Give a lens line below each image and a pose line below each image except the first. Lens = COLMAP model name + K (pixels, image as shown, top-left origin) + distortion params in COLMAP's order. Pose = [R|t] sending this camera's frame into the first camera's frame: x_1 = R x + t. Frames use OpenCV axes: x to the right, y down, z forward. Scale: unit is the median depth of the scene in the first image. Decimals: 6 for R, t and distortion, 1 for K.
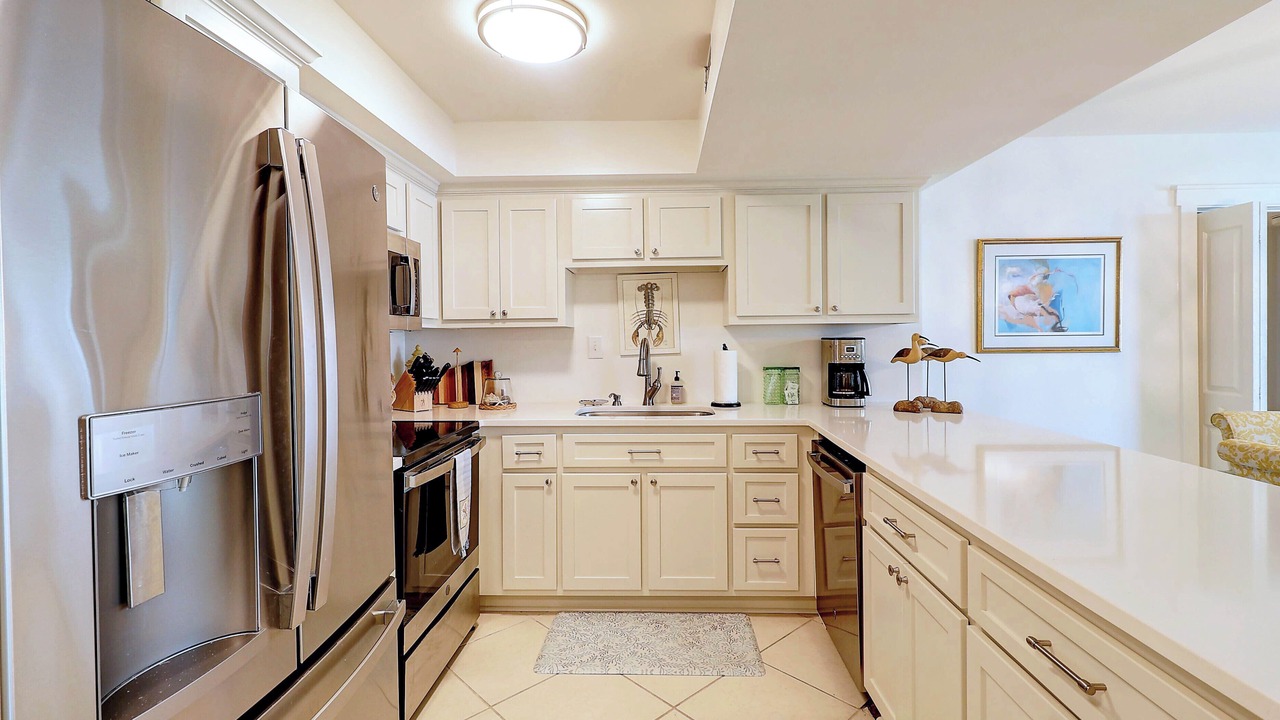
lens RADIAL K [[595.5, 0, 641.7], [0, 595.5, 354.7], [0, 0, 1]] dist [0.003055, 0.000125]
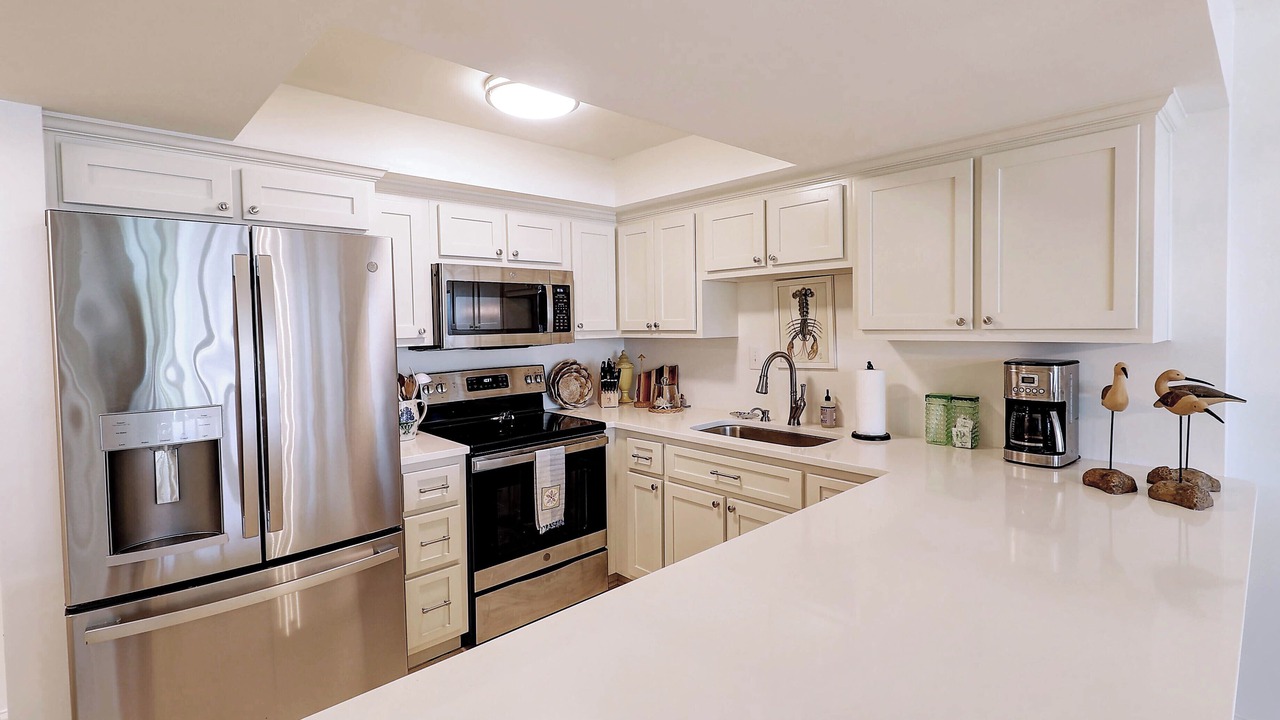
lens RADIAL K [[595.5, 0, 638.4], [0, 595.5, 352.5], [0, 0, 1]] dist [0.003055, 0.000125]
pose [[0.699535, 0.034524, -0.713764, 0.500148], [-0.011839, 0.999255, 0.036730, -0.057018], [0.714500, -0.017244, 0.699423, 0.206184]]
